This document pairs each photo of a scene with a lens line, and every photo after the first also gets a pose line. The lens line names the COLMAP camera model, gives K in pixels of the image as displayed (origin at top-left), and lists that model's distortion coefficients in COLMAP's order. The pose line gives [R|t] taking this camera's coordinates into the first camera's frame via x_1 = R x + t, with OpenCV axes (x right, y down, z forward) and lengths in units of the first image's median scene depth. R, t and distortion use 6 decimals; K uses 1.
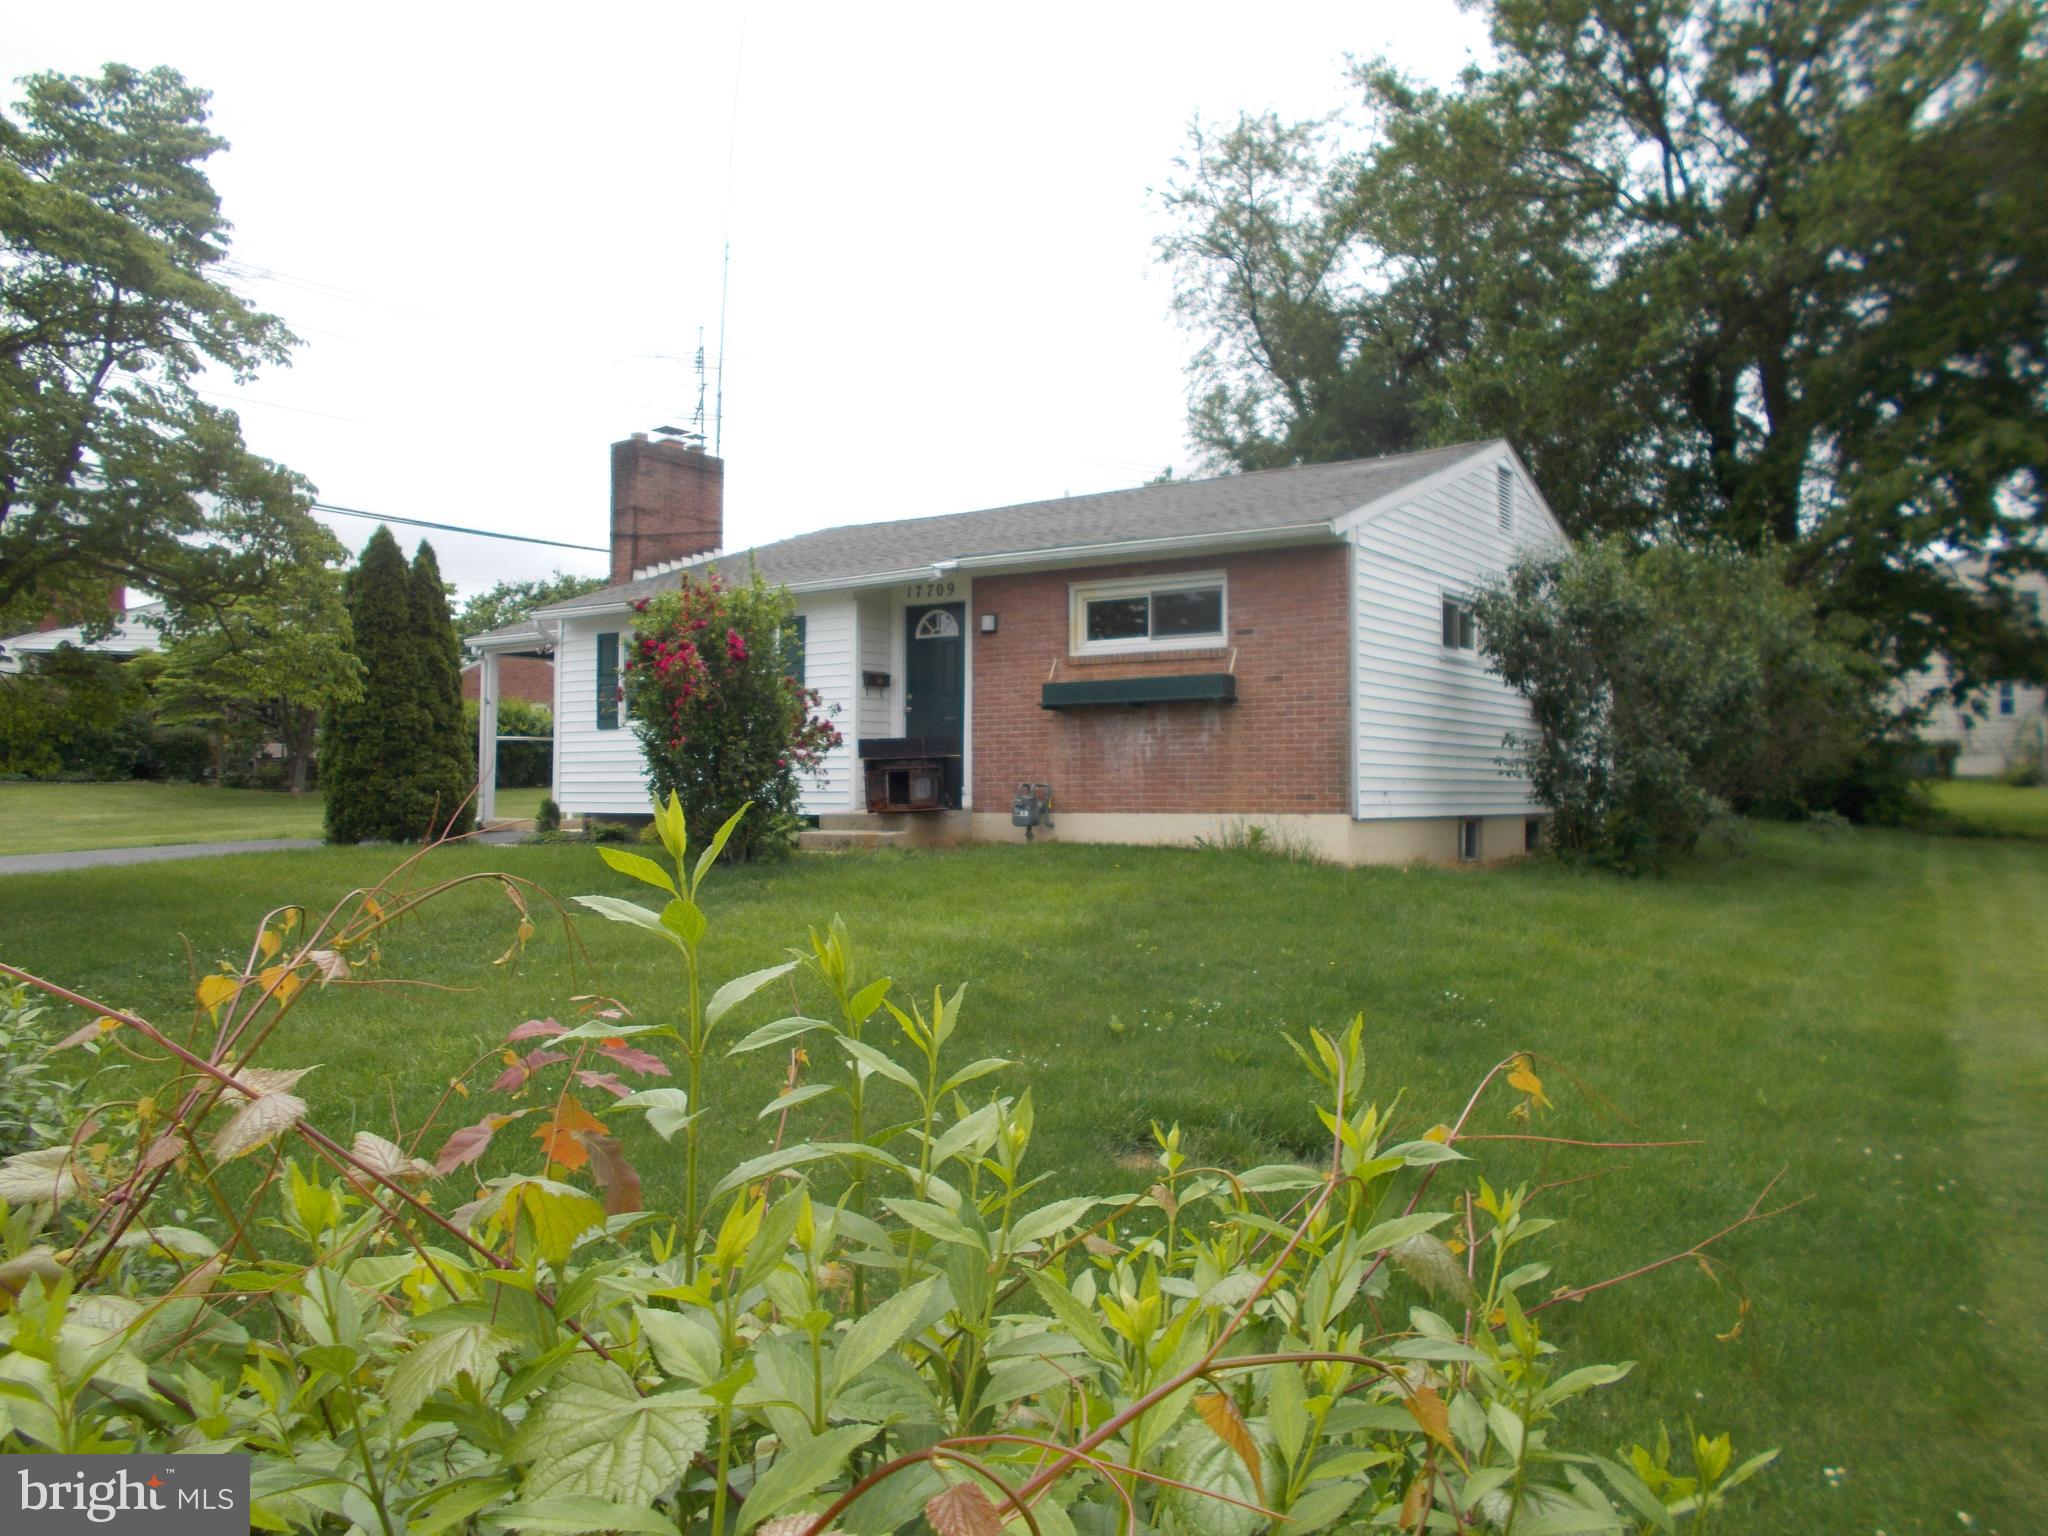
lens RADIAL K [[1561.9, 0, 1004.2], [0, 1561.9, 768.0], [0, 0, 1]] dist [-0.010624, 0.007015]
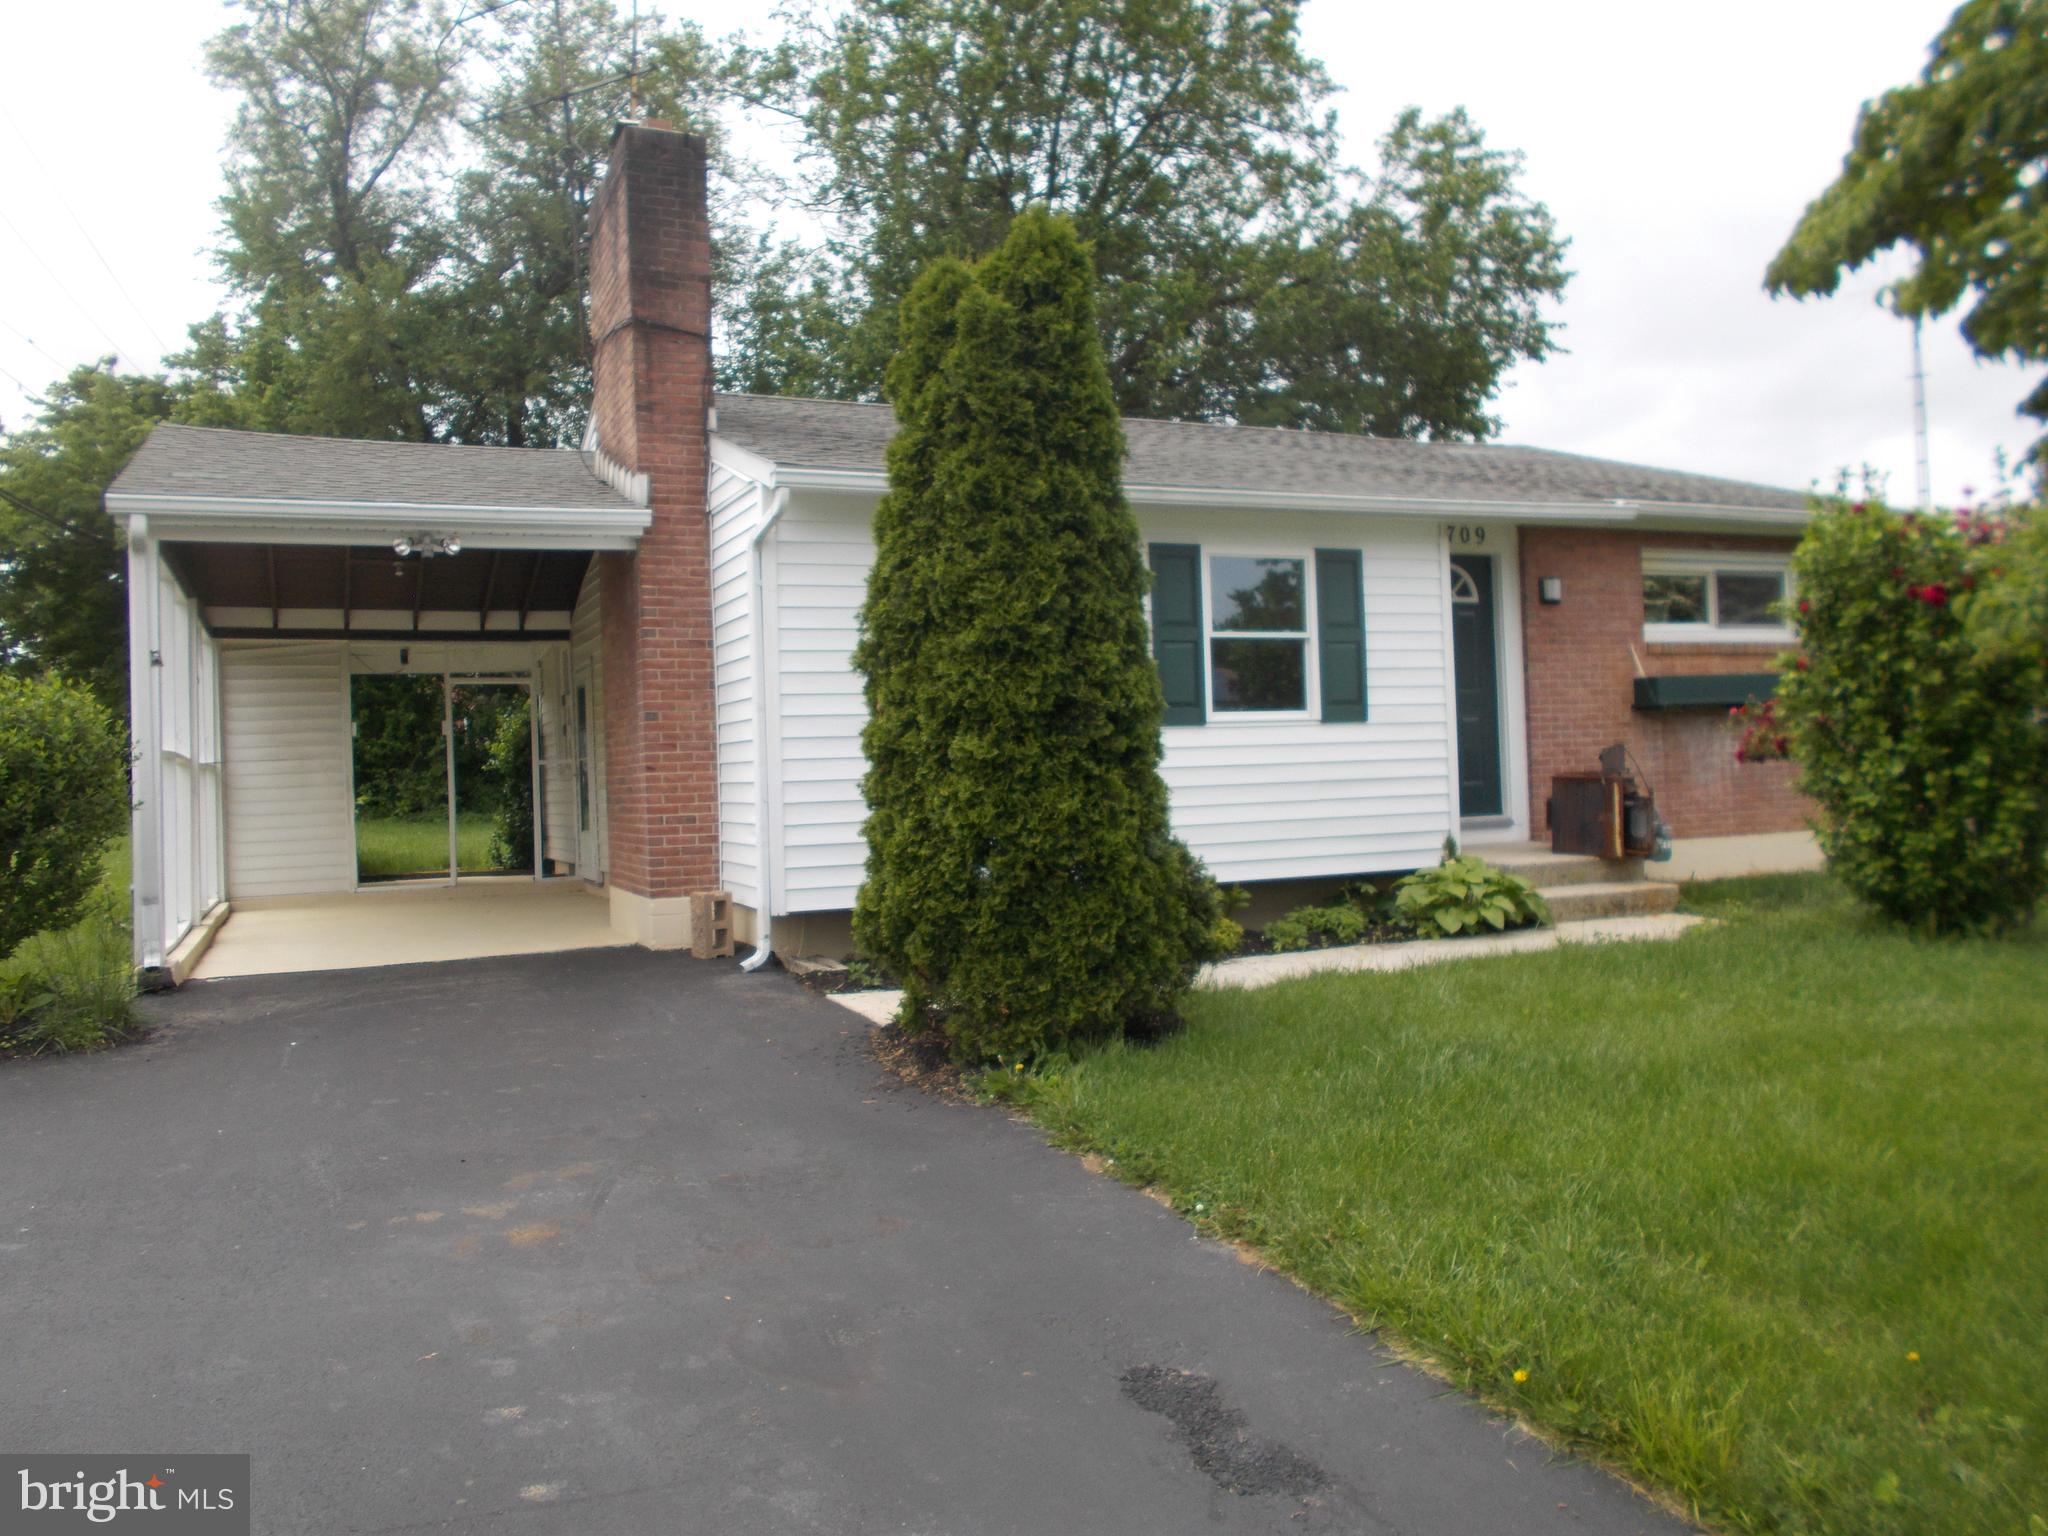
lens RADIAL K [[1561.9, 0, 1004.2], [0, 1561.9, 768.0], [0, 0, 1]] dist [-0.010624, 0.007015]
pose [[0.520068, -0.016835, 0.853959, -0.796589], [0.017528, 0.999806, 0.009035, -0.020885], [-0.853945, 0.010269, 0.520262, 0.866551]]
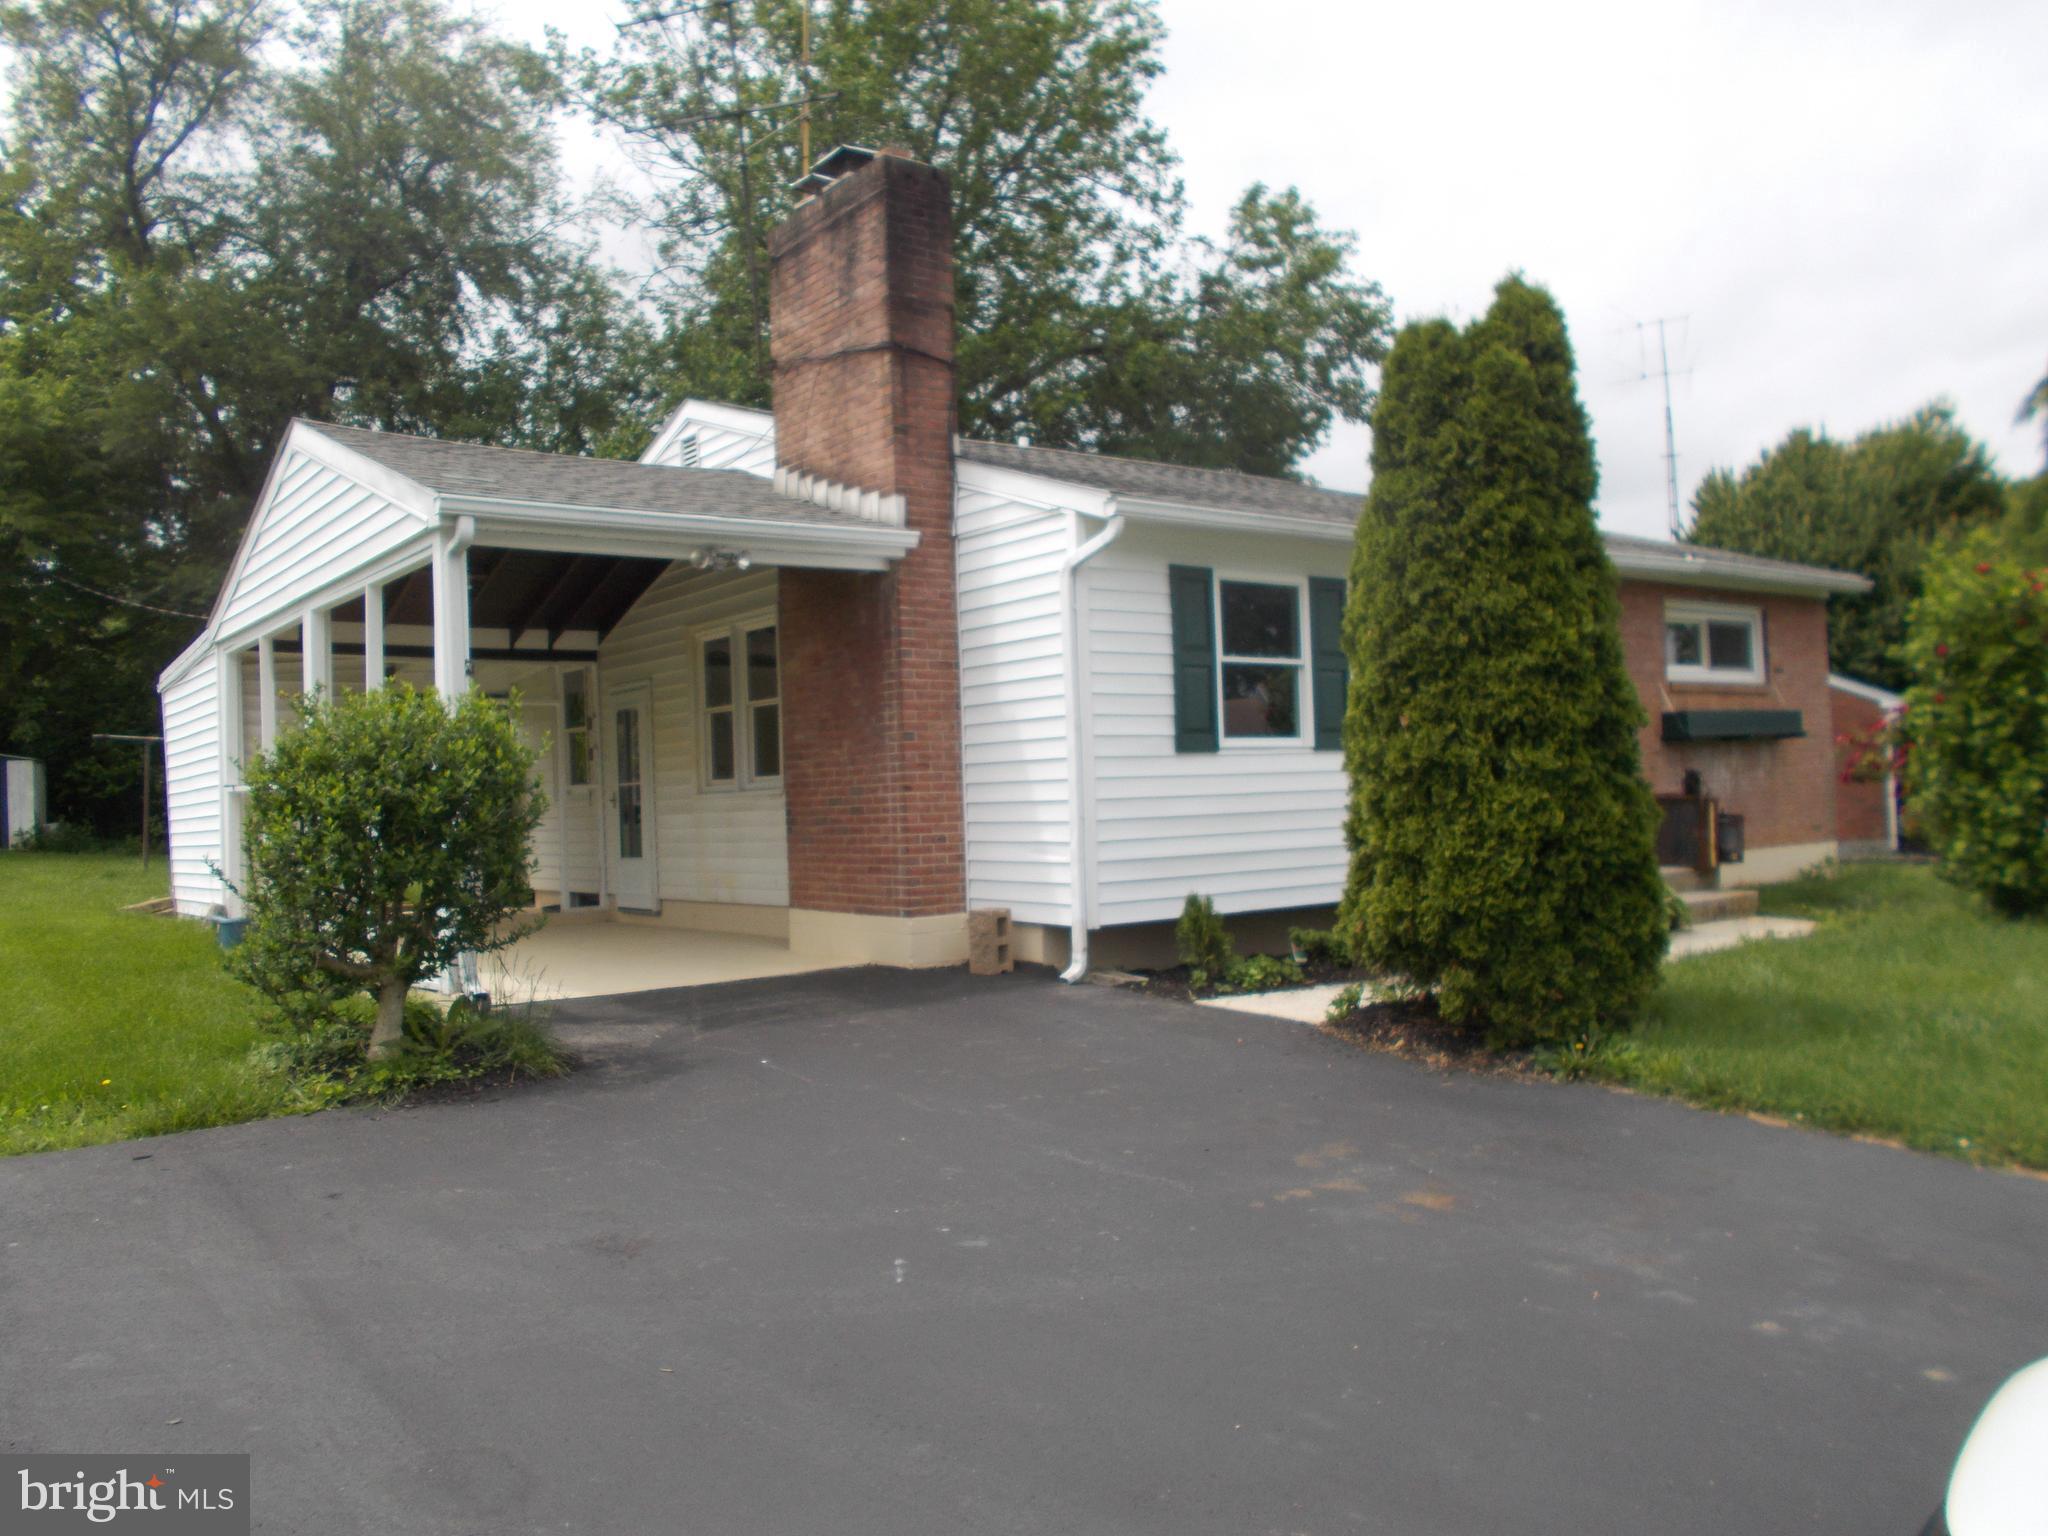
lens RADIAL K [[1561.9, 0, 1004.2], [0, 1561.9, 768.0], [0, 0, 1]] dist [-0.010624, 0.007015]
pose [[0.314101, 0.006305, 0.949369, -0.922458], [0.016964, 0.999781, -0.012252, -0.017218], [-0.949238, 0.019954, 0.313925, 1.079816]]
